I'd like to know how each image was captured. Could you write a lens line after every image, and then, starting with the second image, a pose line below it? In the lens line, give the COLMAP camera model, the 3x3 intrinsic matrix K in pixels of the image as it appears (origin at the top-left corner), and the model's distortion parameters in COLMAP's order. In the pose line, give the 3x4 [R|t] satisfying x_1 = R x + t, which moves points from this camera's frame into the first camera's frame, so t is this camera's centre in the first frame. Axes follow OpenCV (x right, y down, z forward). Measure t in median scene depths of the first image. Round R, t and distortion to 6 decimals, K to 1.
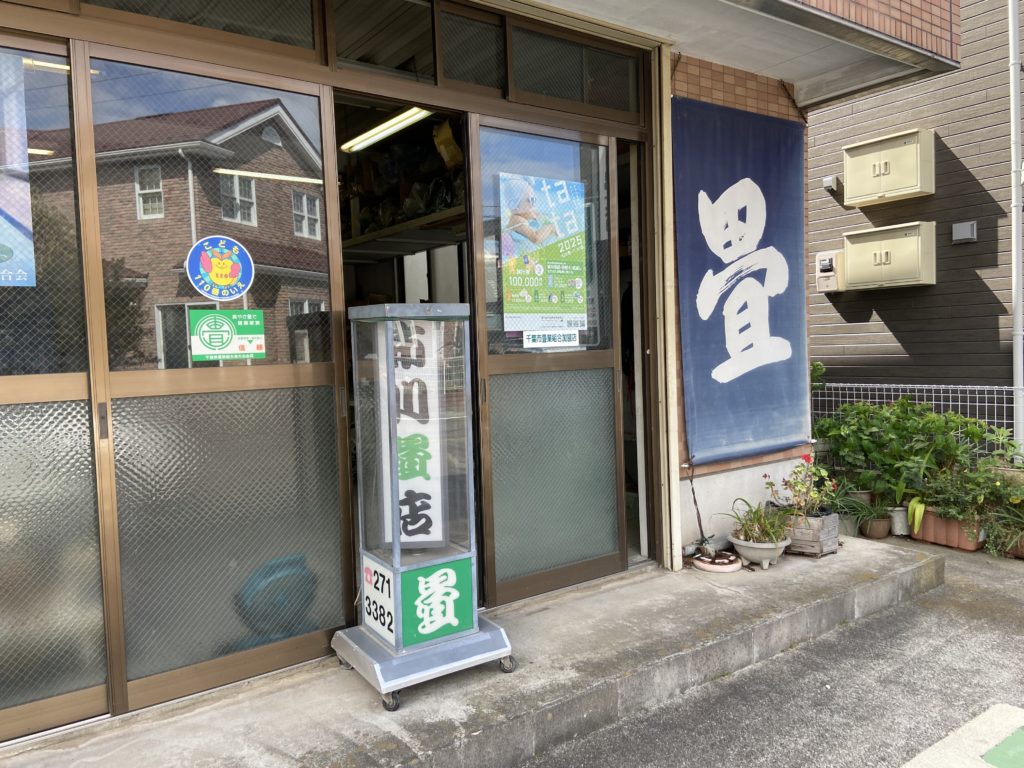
lens RADIAL K [[775.8, 0, 507.9], [0, 775.8, 388.1], [0, 0, 1]] dist [0.099927, -0.135895]
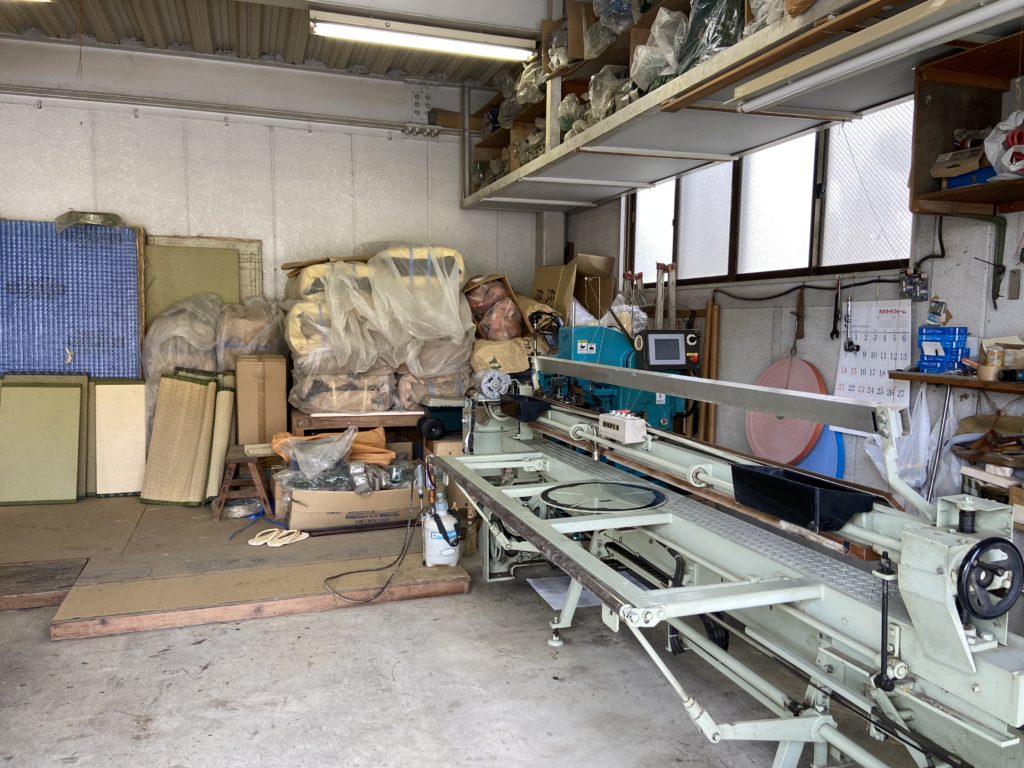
lens RADIAL K [[775.8, 0, 507.9], [0, 775.8, 388.1], [0, 0, 1]] dist [0.099927, -0.135895]
pose [[0.952482, 0.067740, -0.296968, -0.045270], [-0.057755, 0.997435, 0.042279, -0.044090], [0.299070, -0.023118, 0.953951, 0.474085]]
